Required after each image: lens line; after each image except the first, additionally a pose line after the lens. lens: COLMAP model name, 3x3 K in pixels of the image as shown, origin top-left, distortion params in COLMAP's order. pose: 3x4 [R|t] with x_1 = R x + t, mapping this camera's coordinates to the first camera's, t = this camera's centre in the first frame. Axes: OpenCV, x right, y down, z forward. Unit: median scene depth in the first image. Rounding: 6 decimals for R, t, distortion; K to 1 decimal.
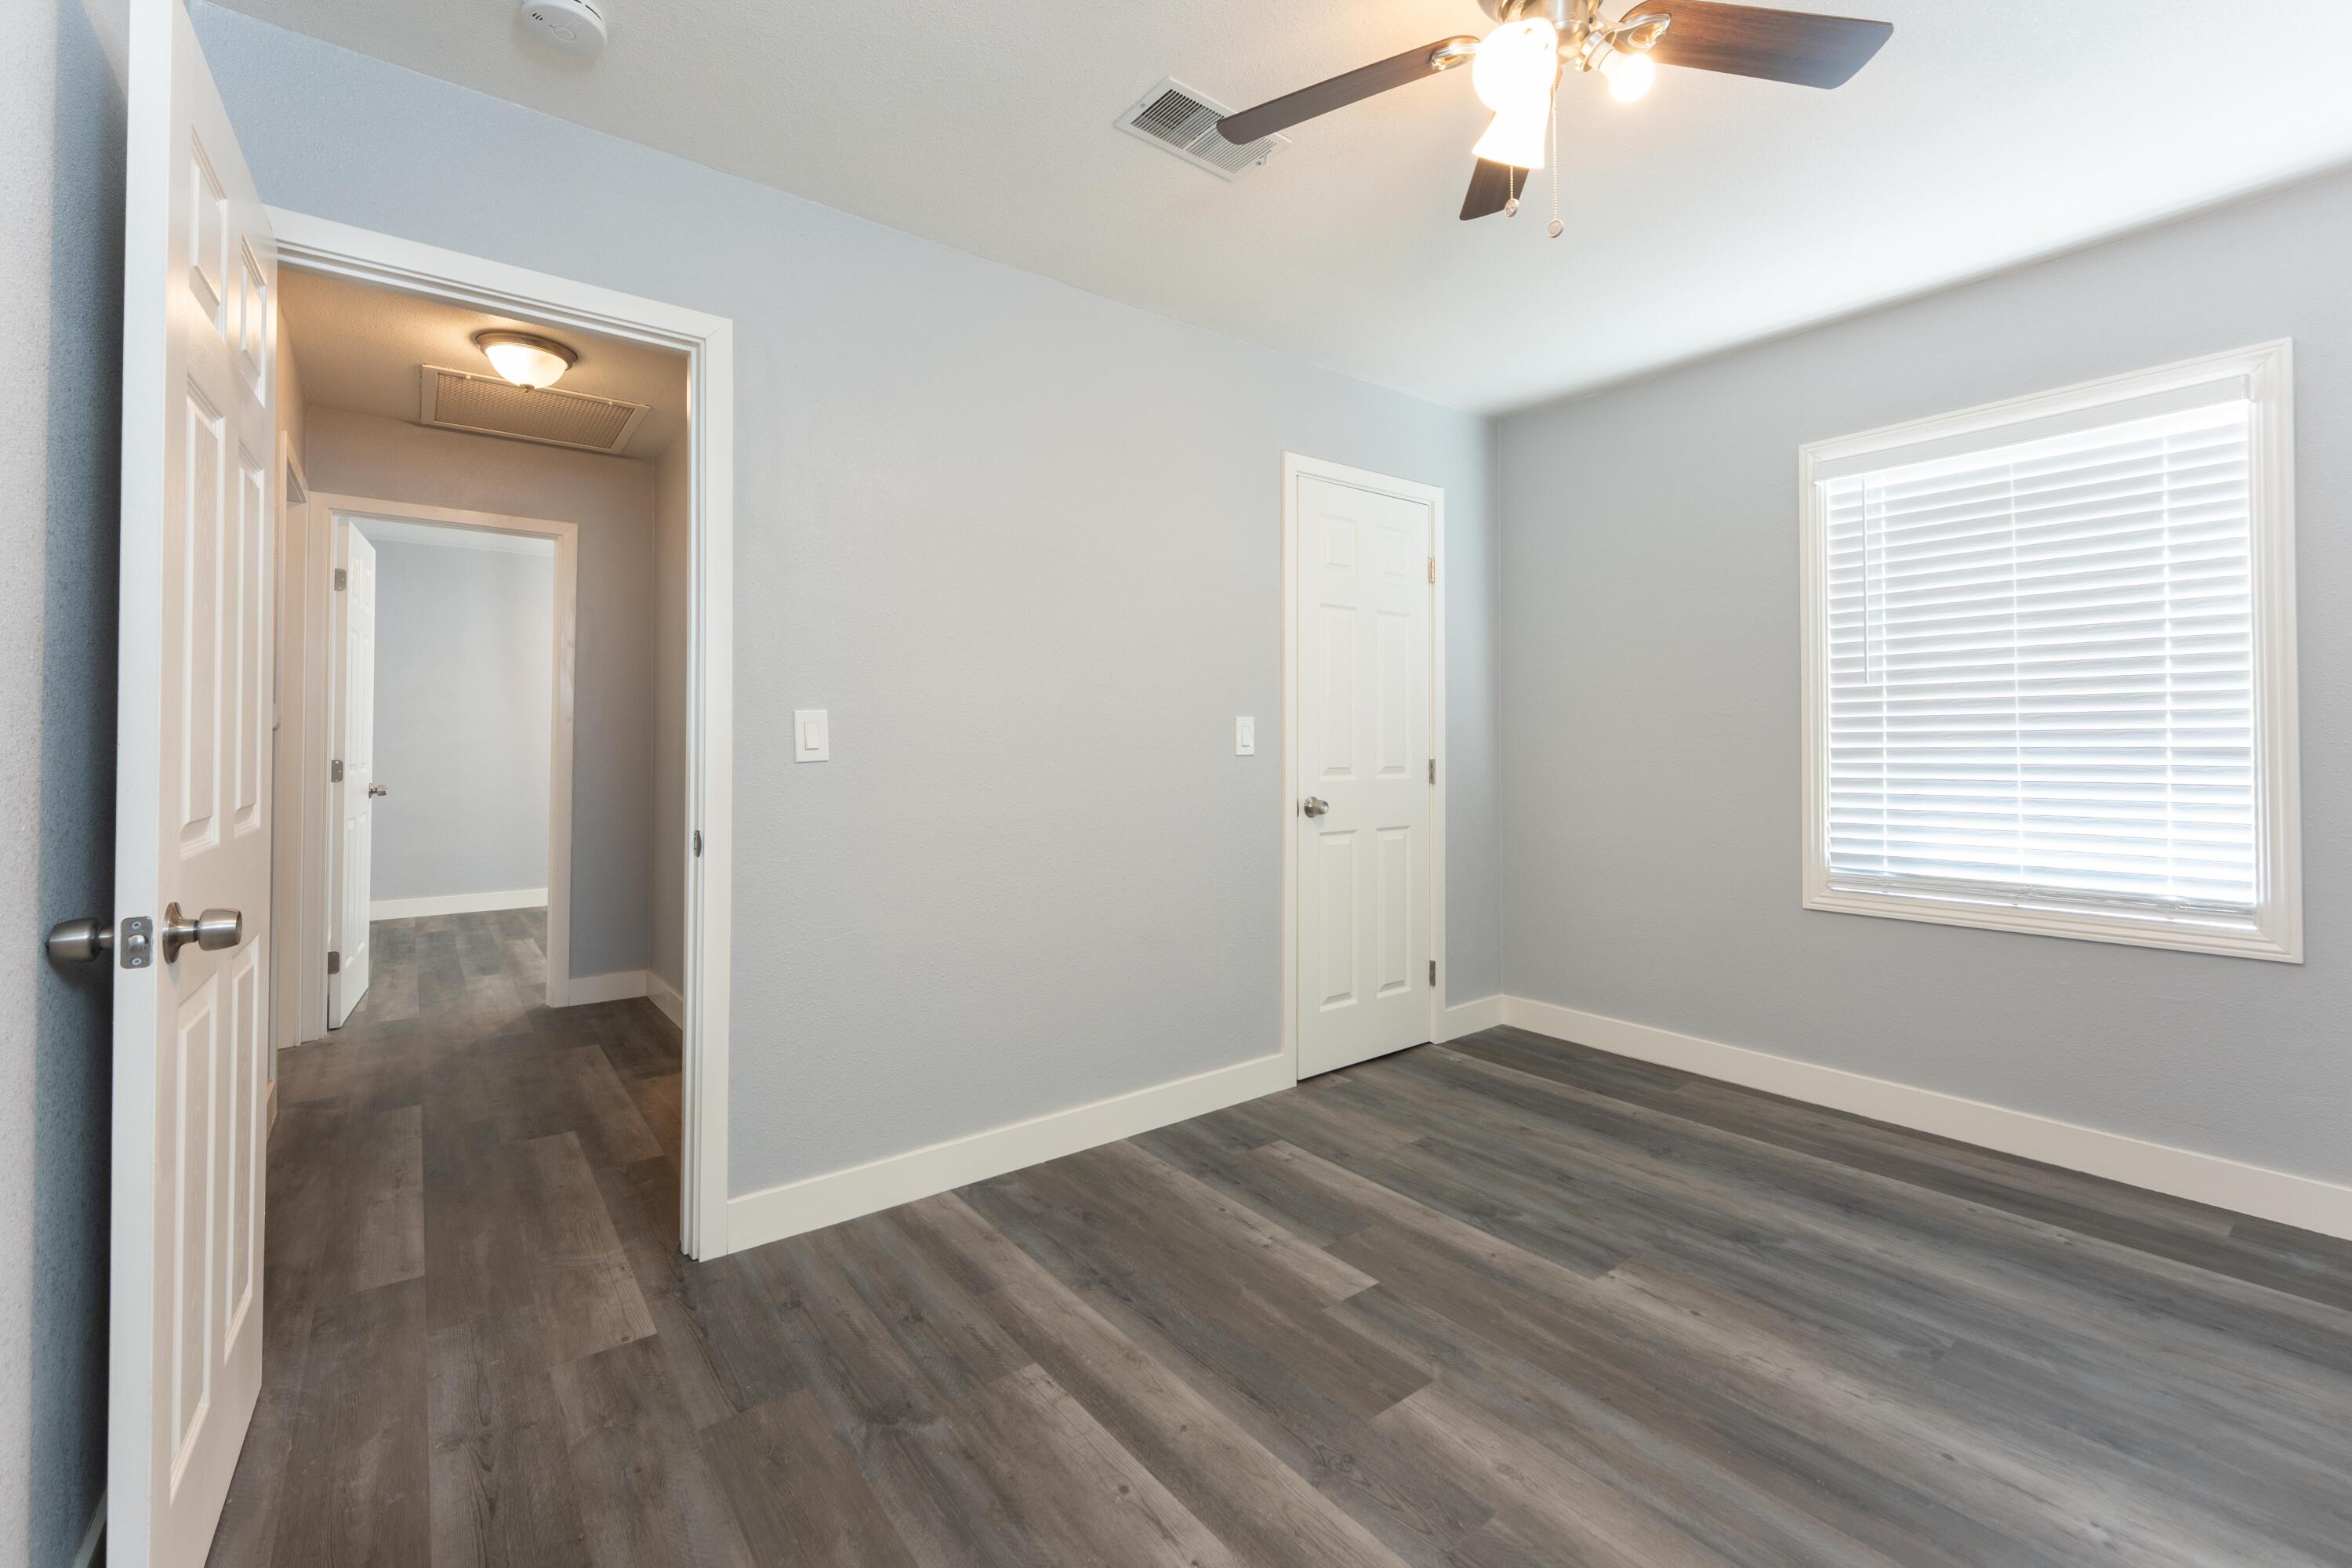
lens RADIAL K [[966.9, 0, 1142.5], [0, 966.9, 726.4], [0, 0, 1]] dist [-0.002290, -0.000314]
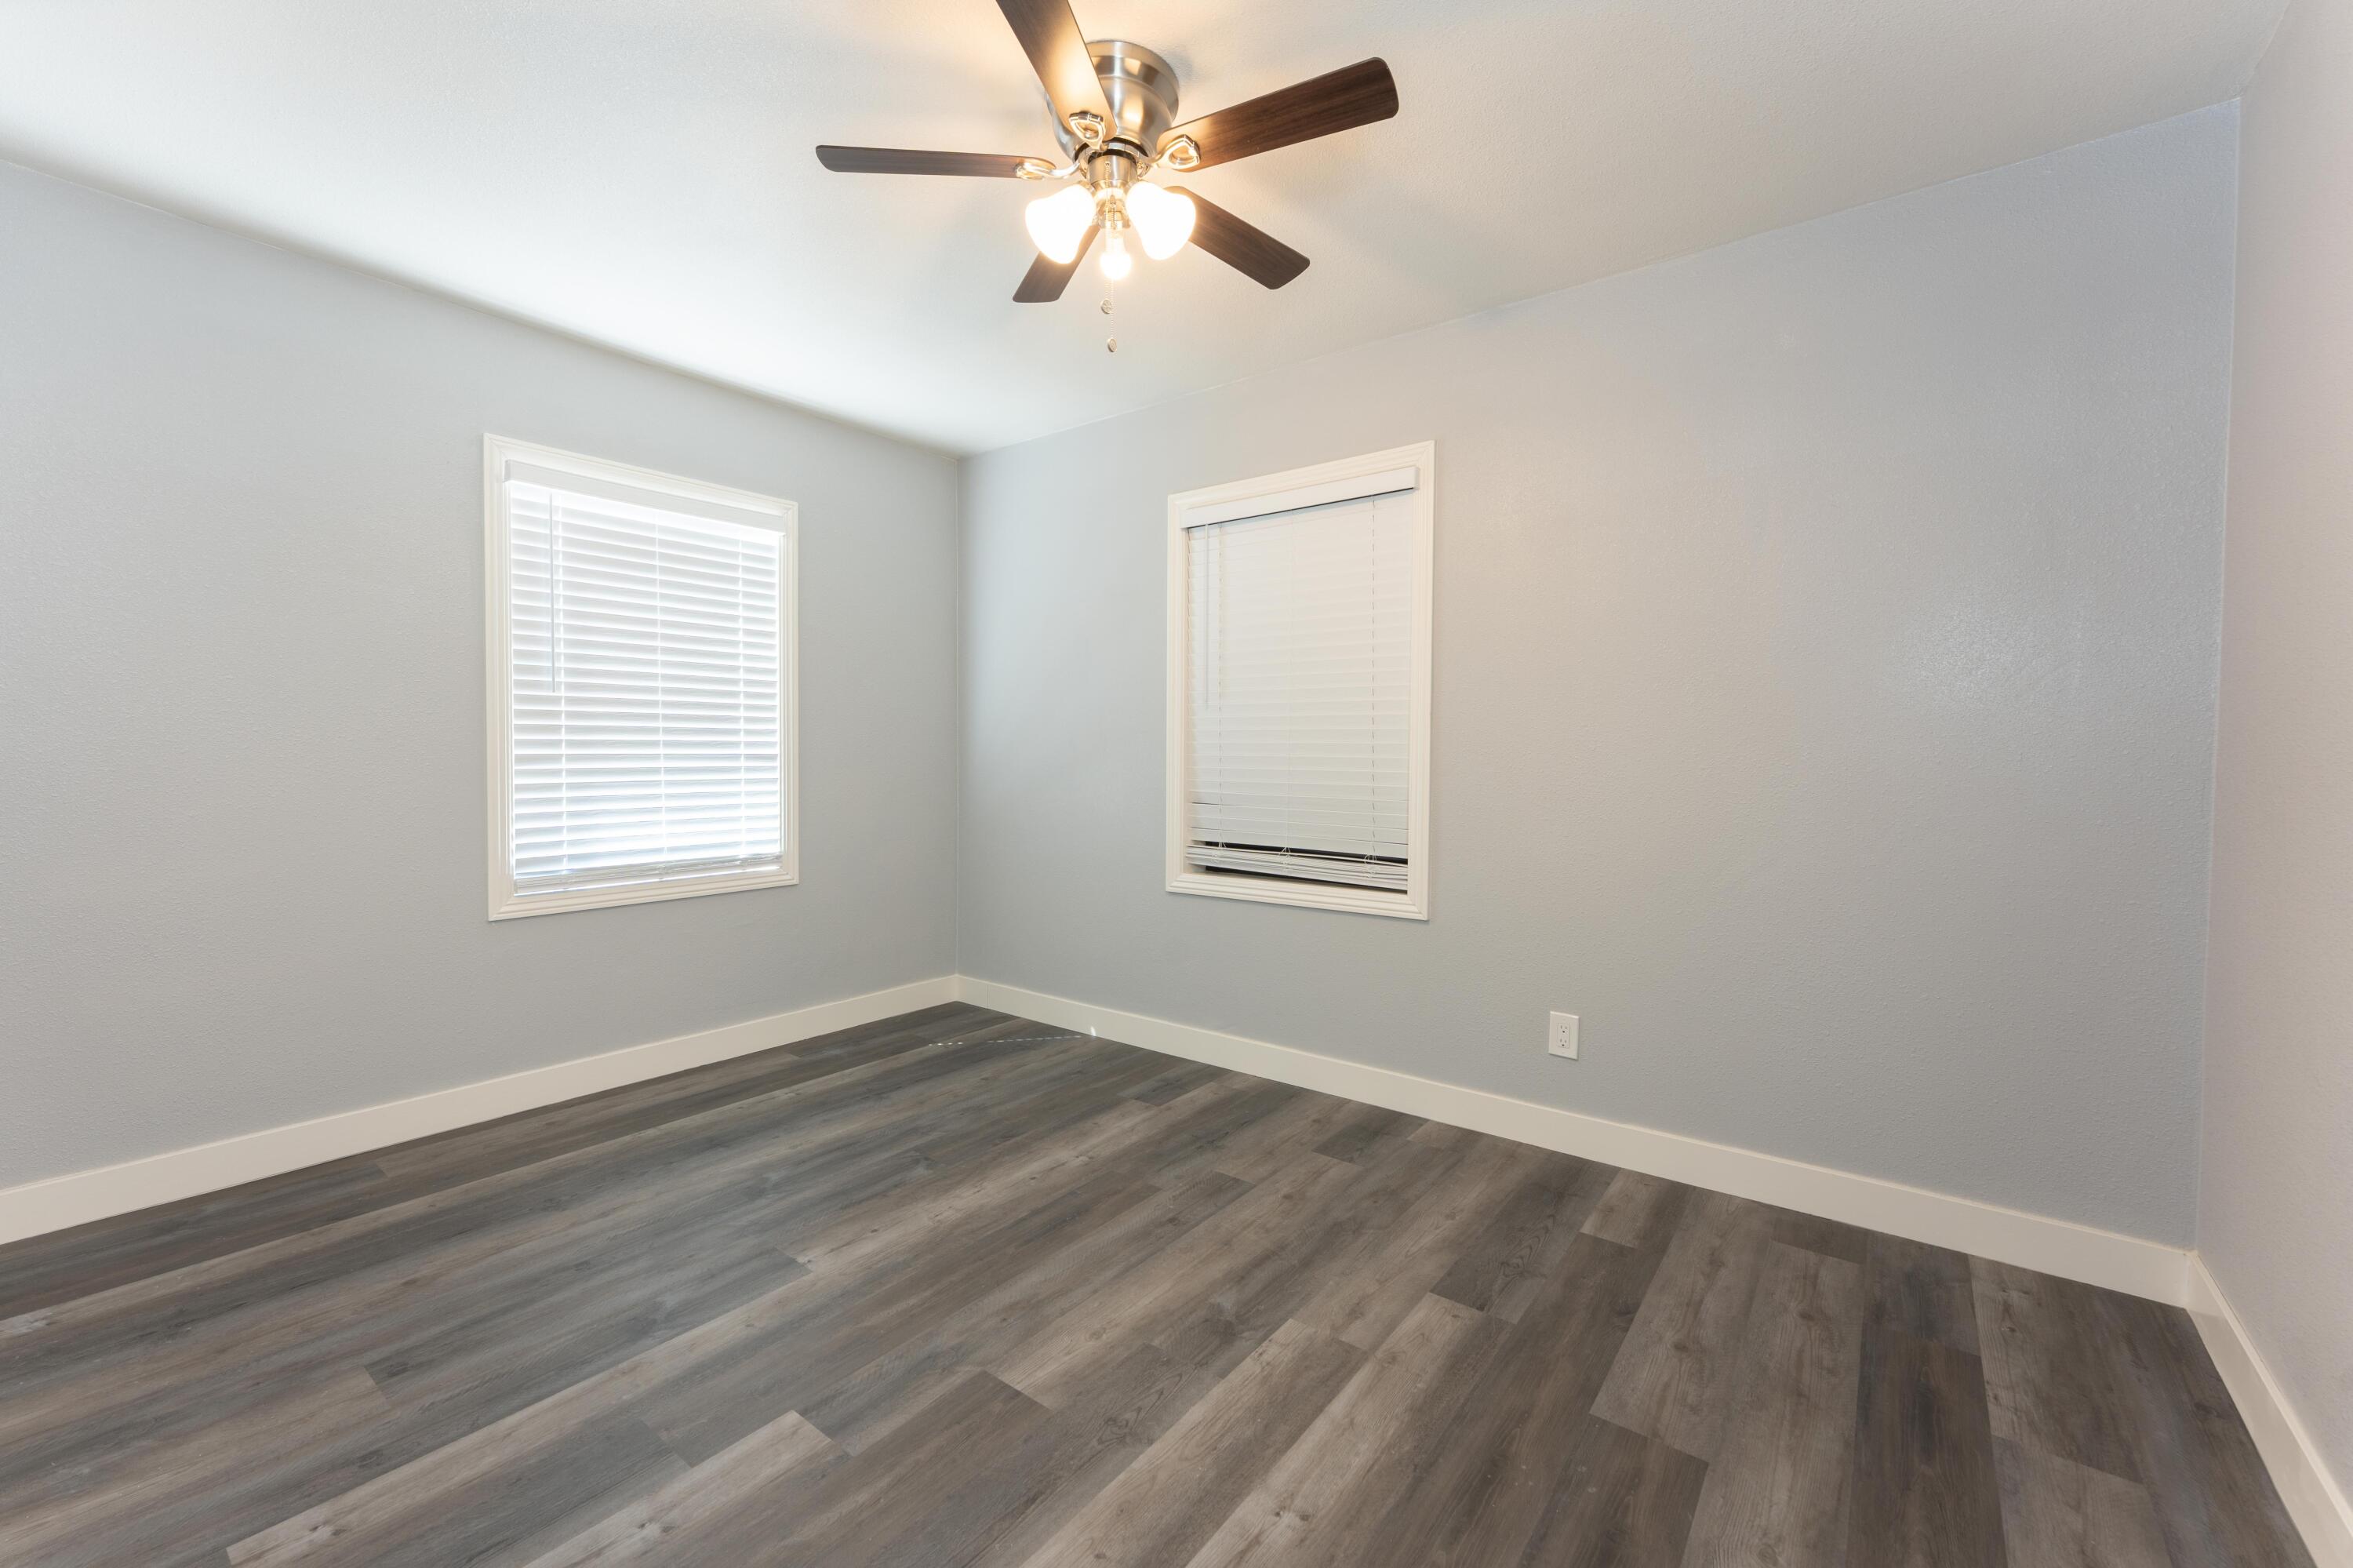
lens RADIAL K [[924.5, 0, 1170.6], [0, 924.5, 781.7], [0, 0, 1]] dist [-0.002959, -0.000375]
pose [[-0.250672, -0.028632, 0.967649, -0.524086], [-0.021704, 0.999478, 0.023951, 0.018257], [-0.967829, -0.014998, -0.251163, 0.819716]]
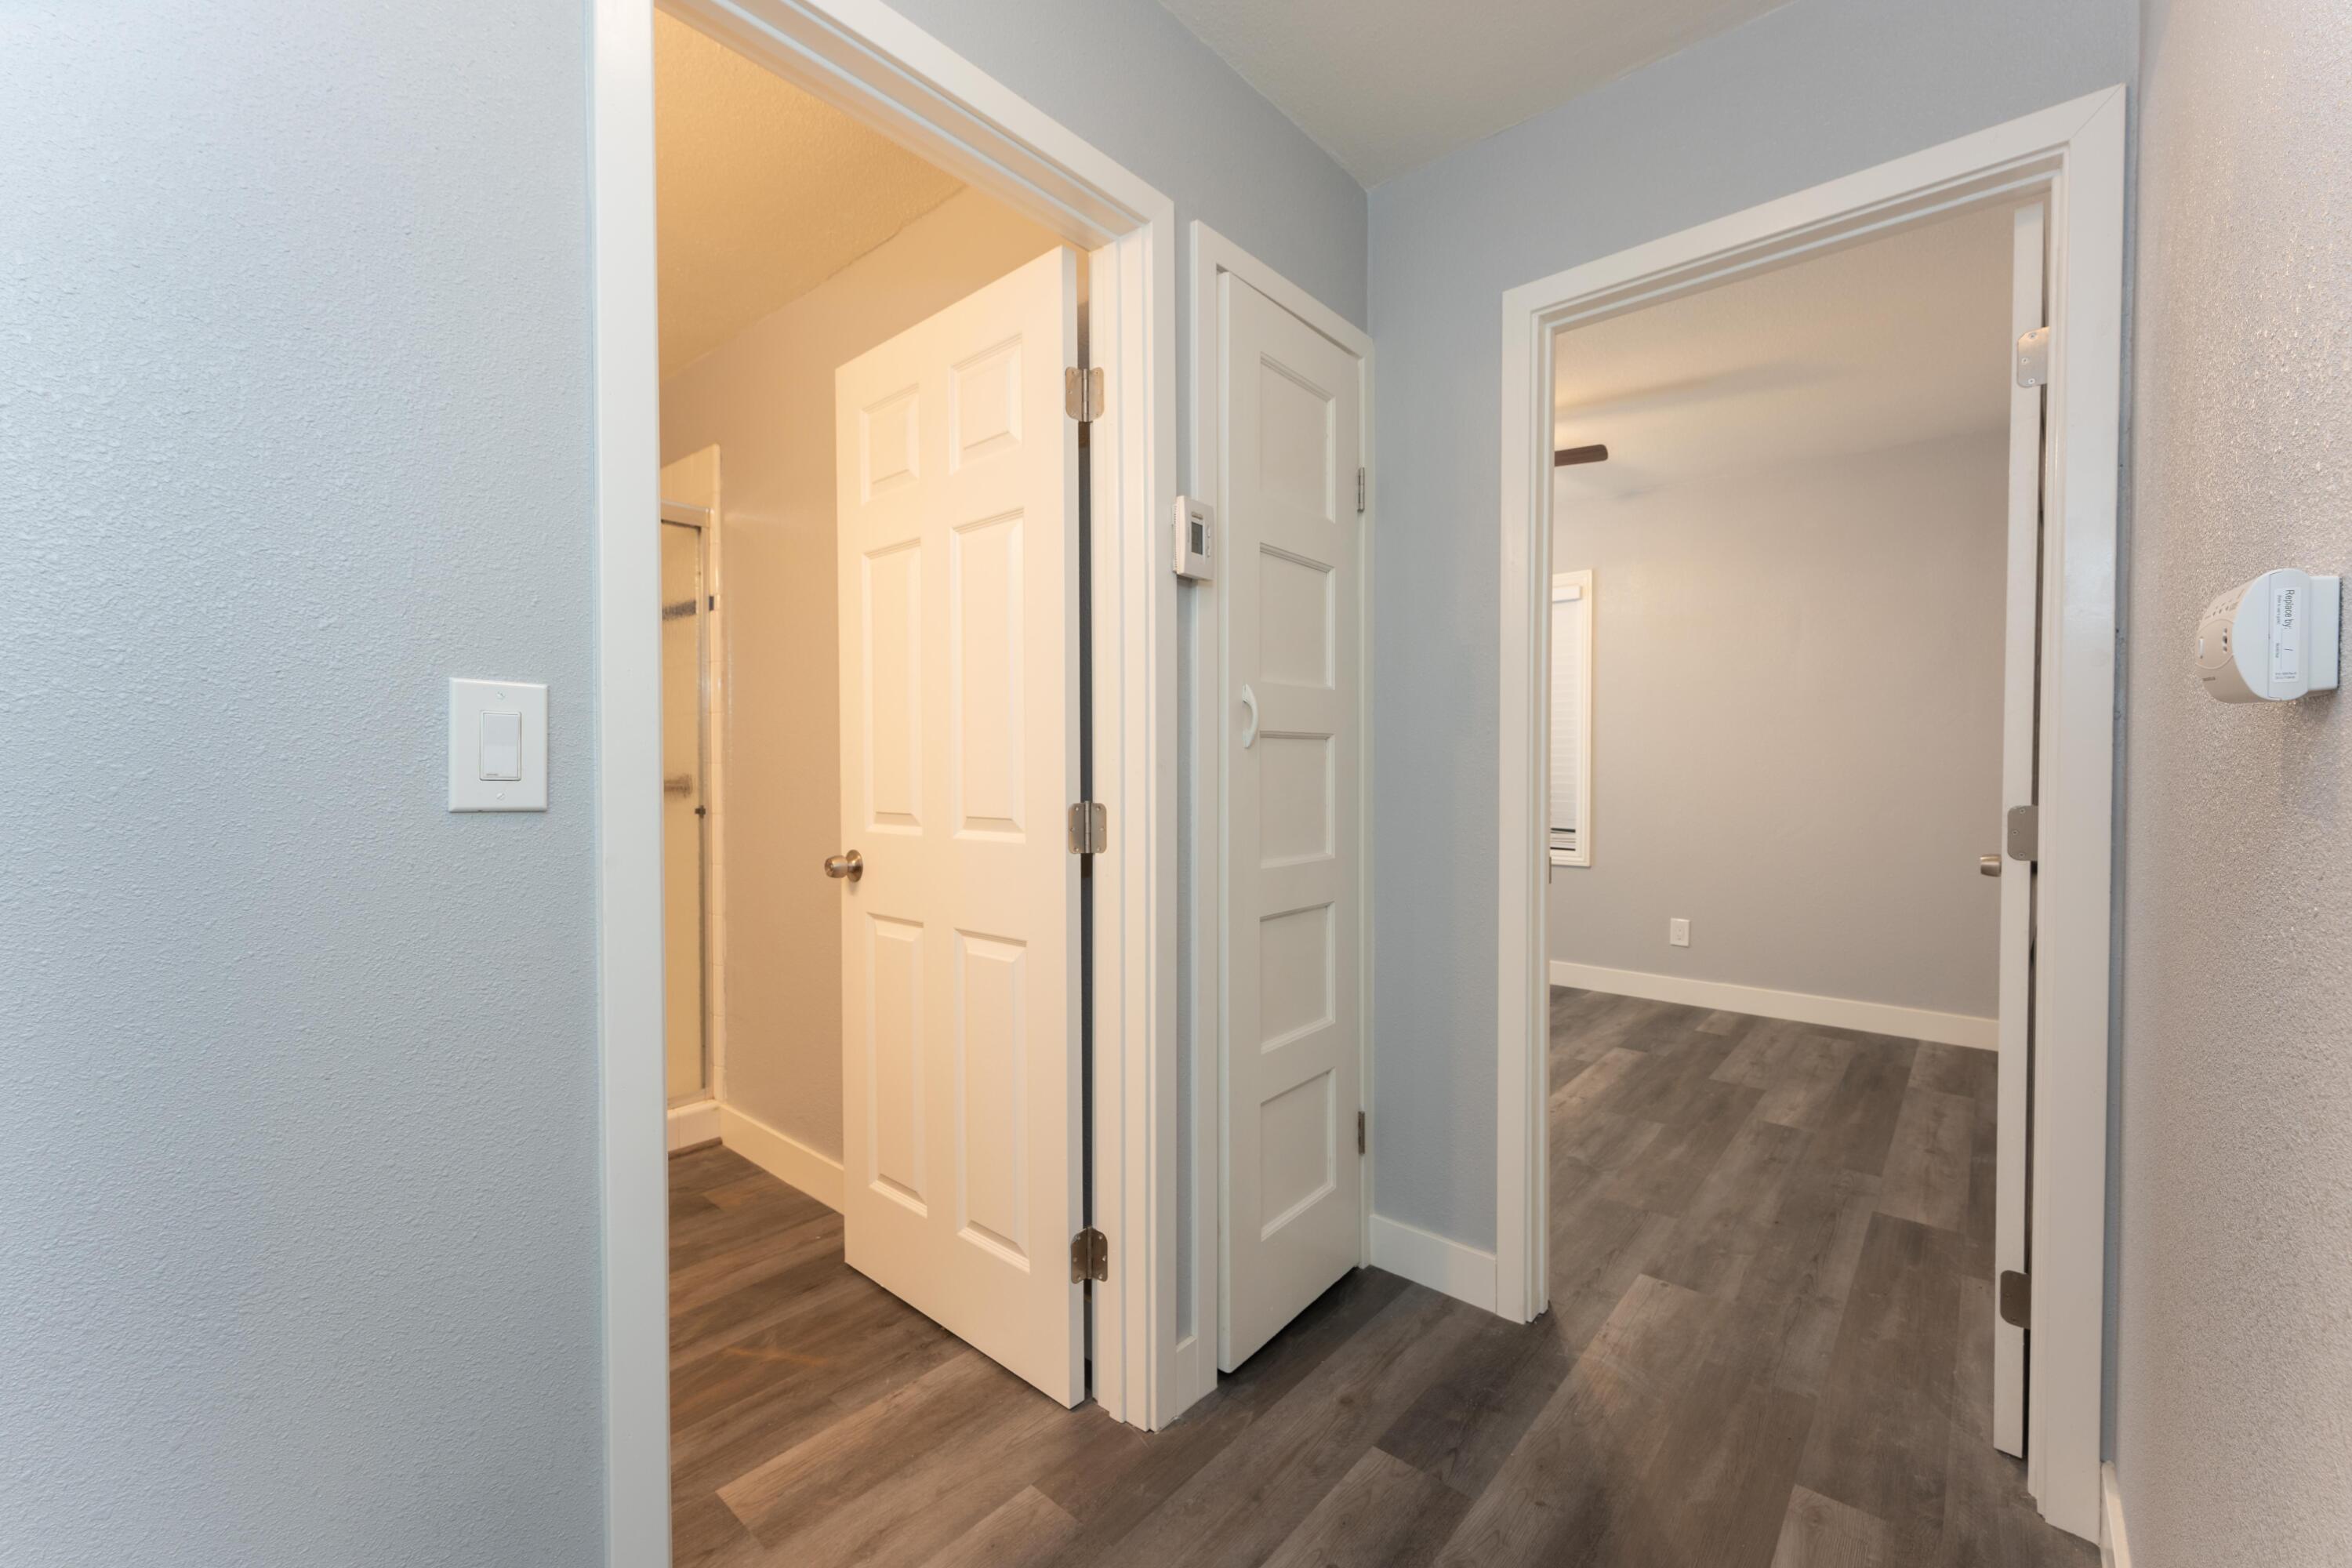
lens RADIAL K [[946.7, 0, 1176.0], [0, 946.7, 784.0], [0, 0, 1]] dist [-0.002818, -0.000180]
pose [[-0.207056, -0.017078, 0.978180, -1.203422], [-0.016240, 0.999770, 0.014018, 0.036636], [-0.978194, -0.012983, -0.207286, 1.452569]]
